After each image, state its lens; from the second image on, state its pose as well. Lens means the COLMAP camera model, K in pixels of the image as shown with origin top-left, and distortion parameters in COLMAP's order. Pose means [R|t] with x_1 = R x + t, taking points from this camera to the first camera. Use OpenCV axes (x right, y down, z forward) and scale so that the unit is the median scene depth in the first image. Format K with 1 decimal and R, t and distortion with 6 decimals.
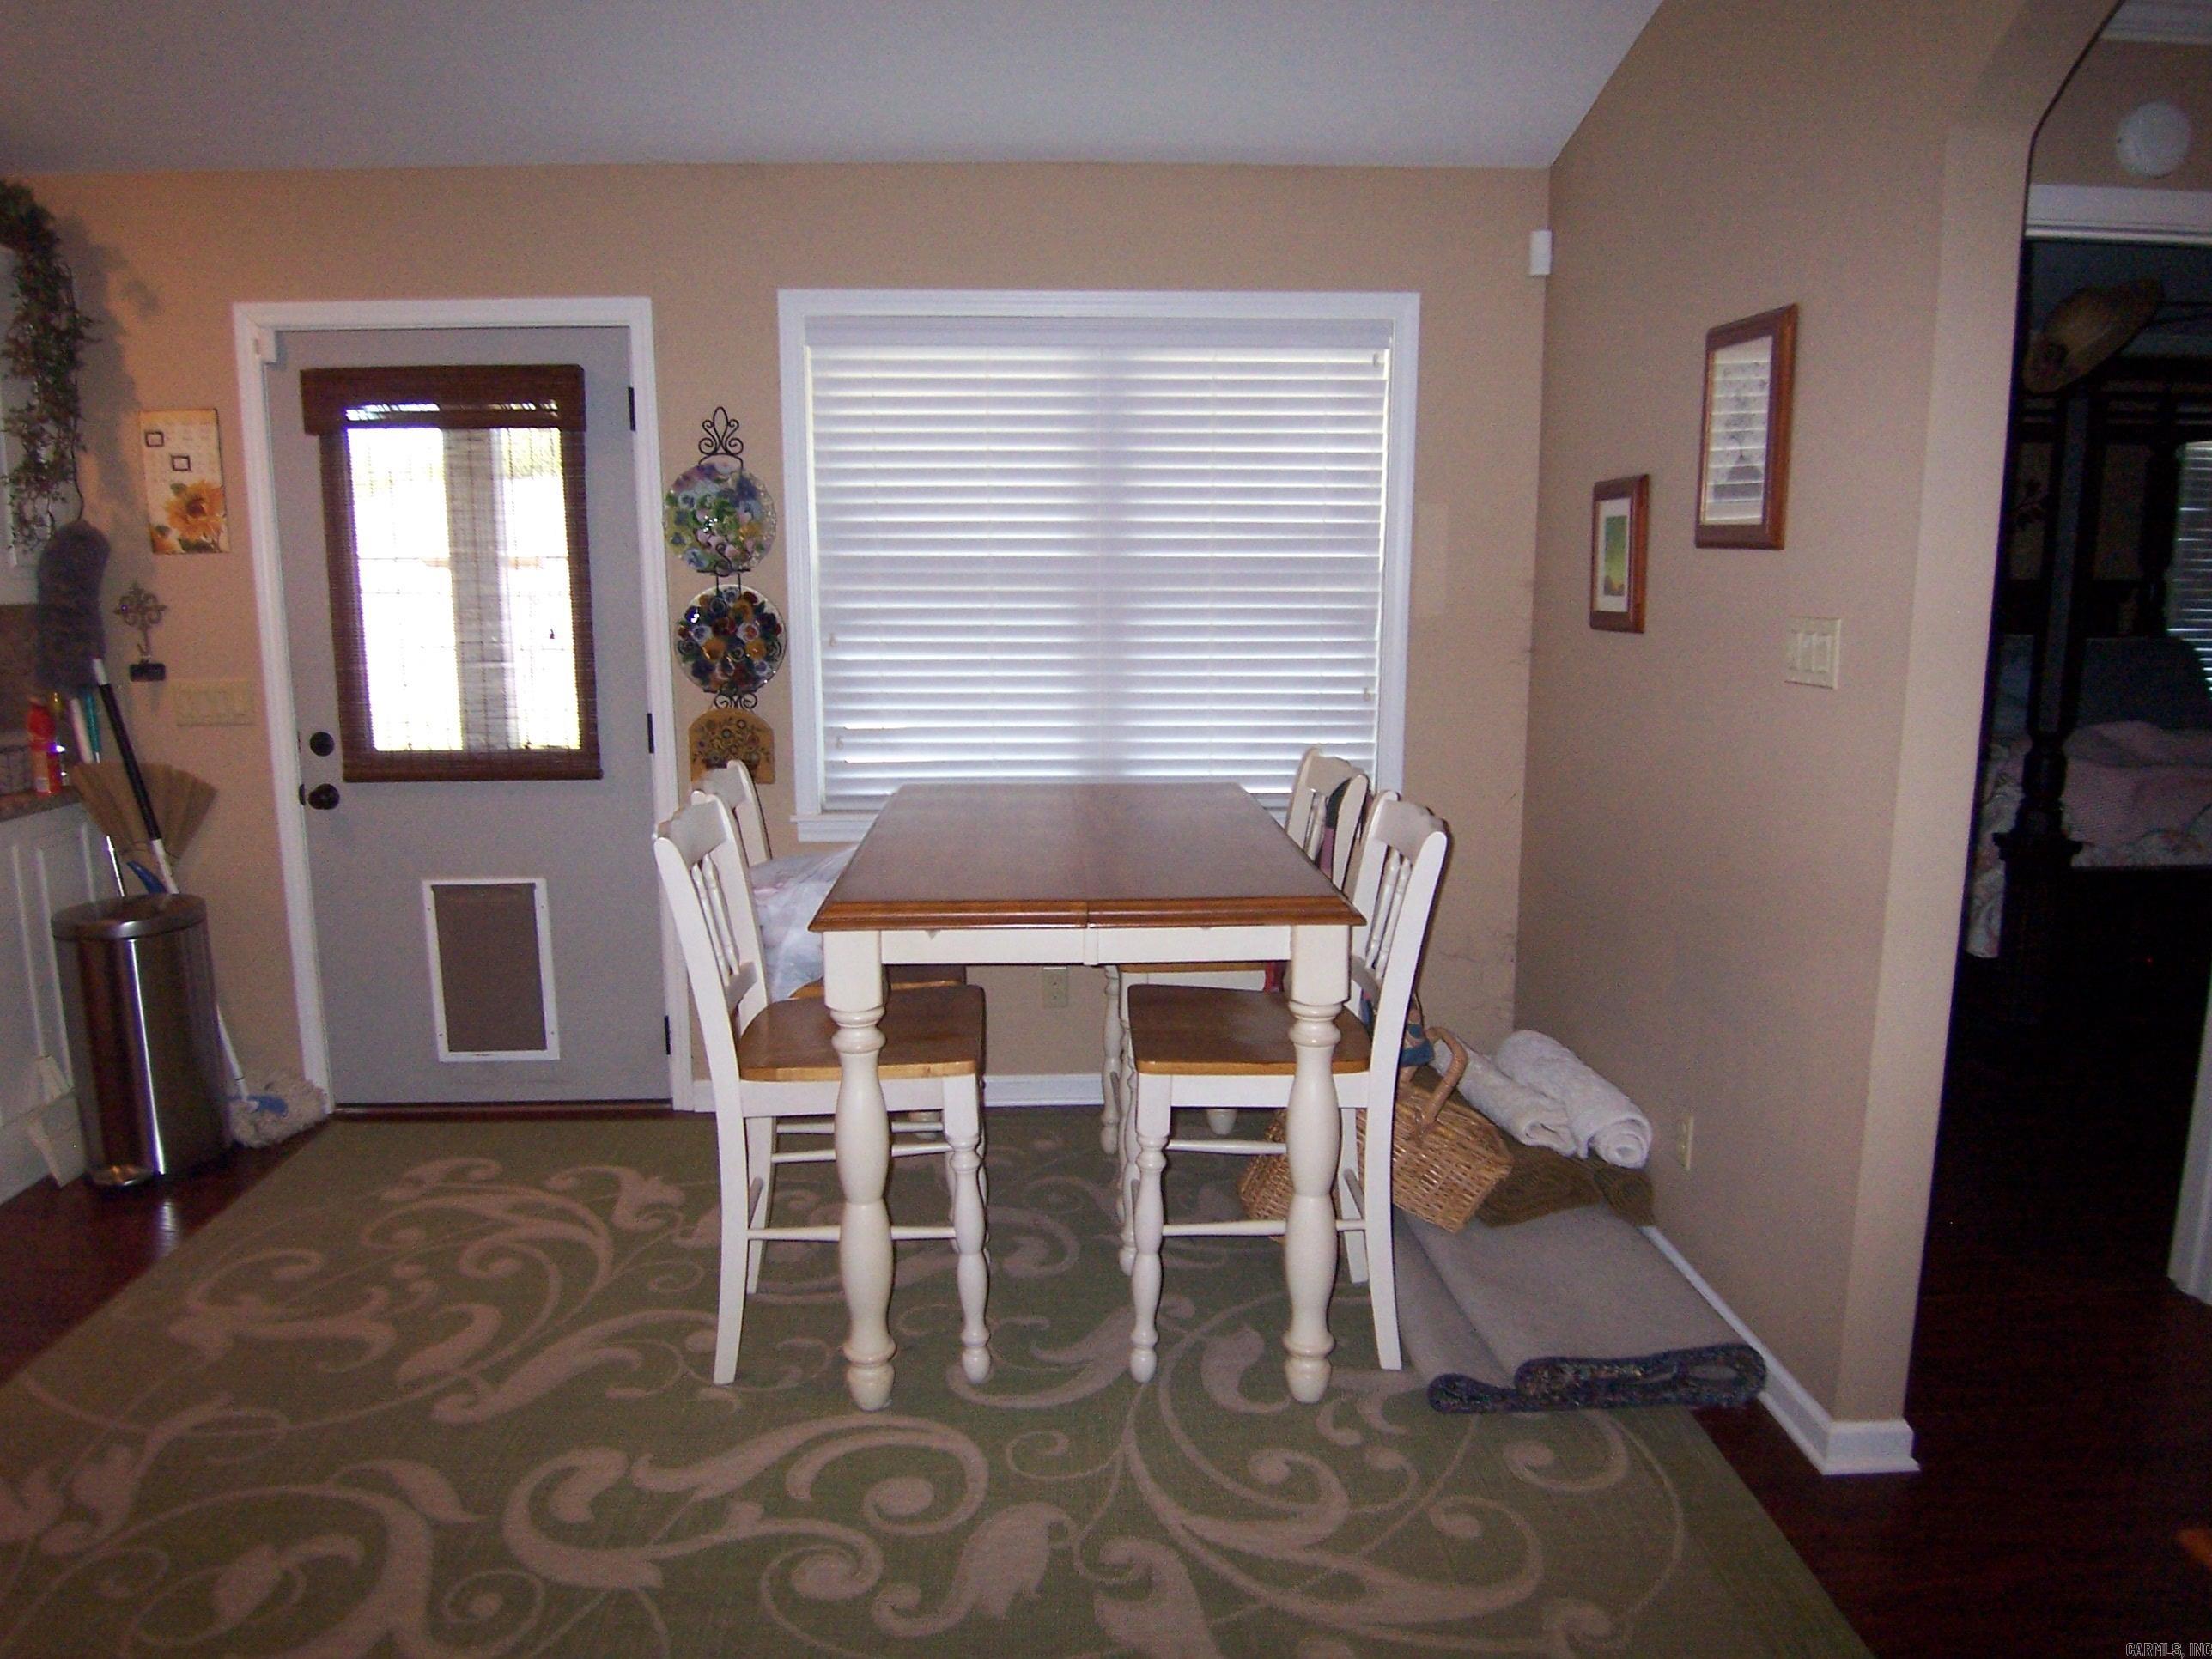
lens RADIAL K [[1480.0, 0, 1103.9], [0, 1480.0, 817.7], [0, 0, 1]] dist [-0.000270, -0.034823]
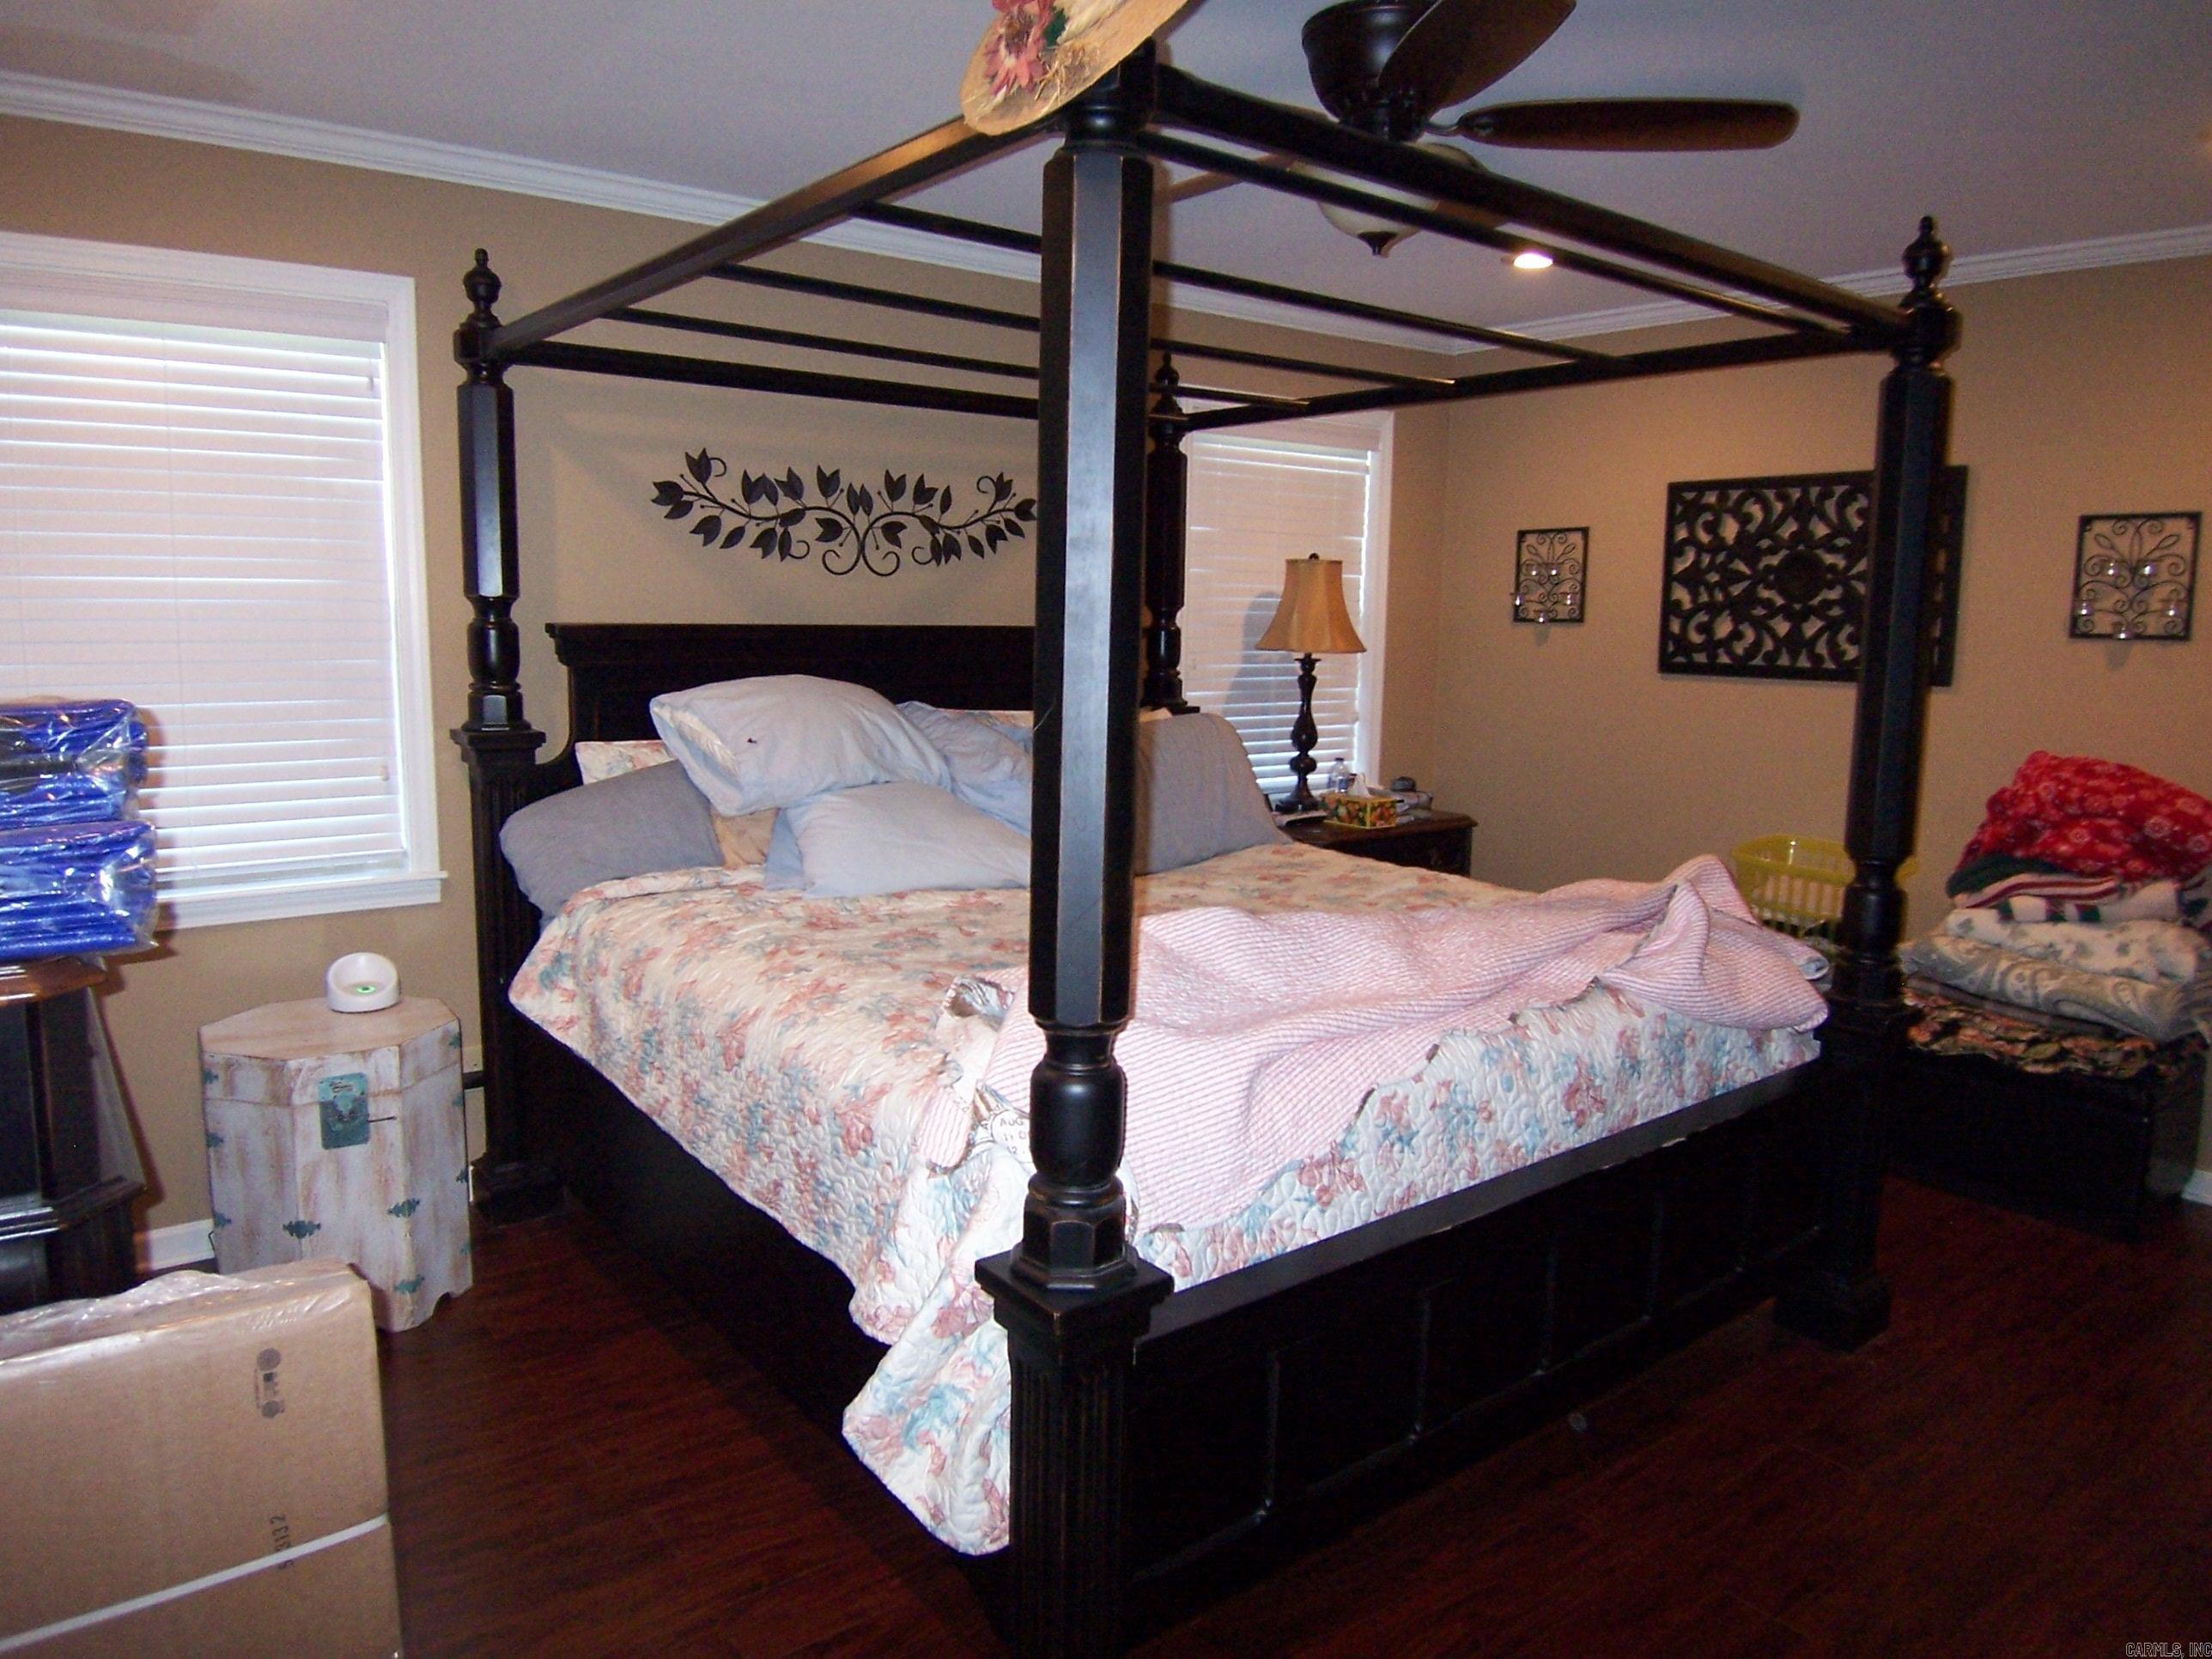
lens RADIAL K [[1480.0, 0, 1103.9], [0, 1480.0, 817.7], [0, 0, 1]] dist [-0.000270, -0.034823]
pose [[0.819831, -0.056961, 0.569766, 0.120223], [0.069626, 0.997573, -0.000454, -0.031176], [-0.568357, 0.040043, 0.821807, 0.189304]]
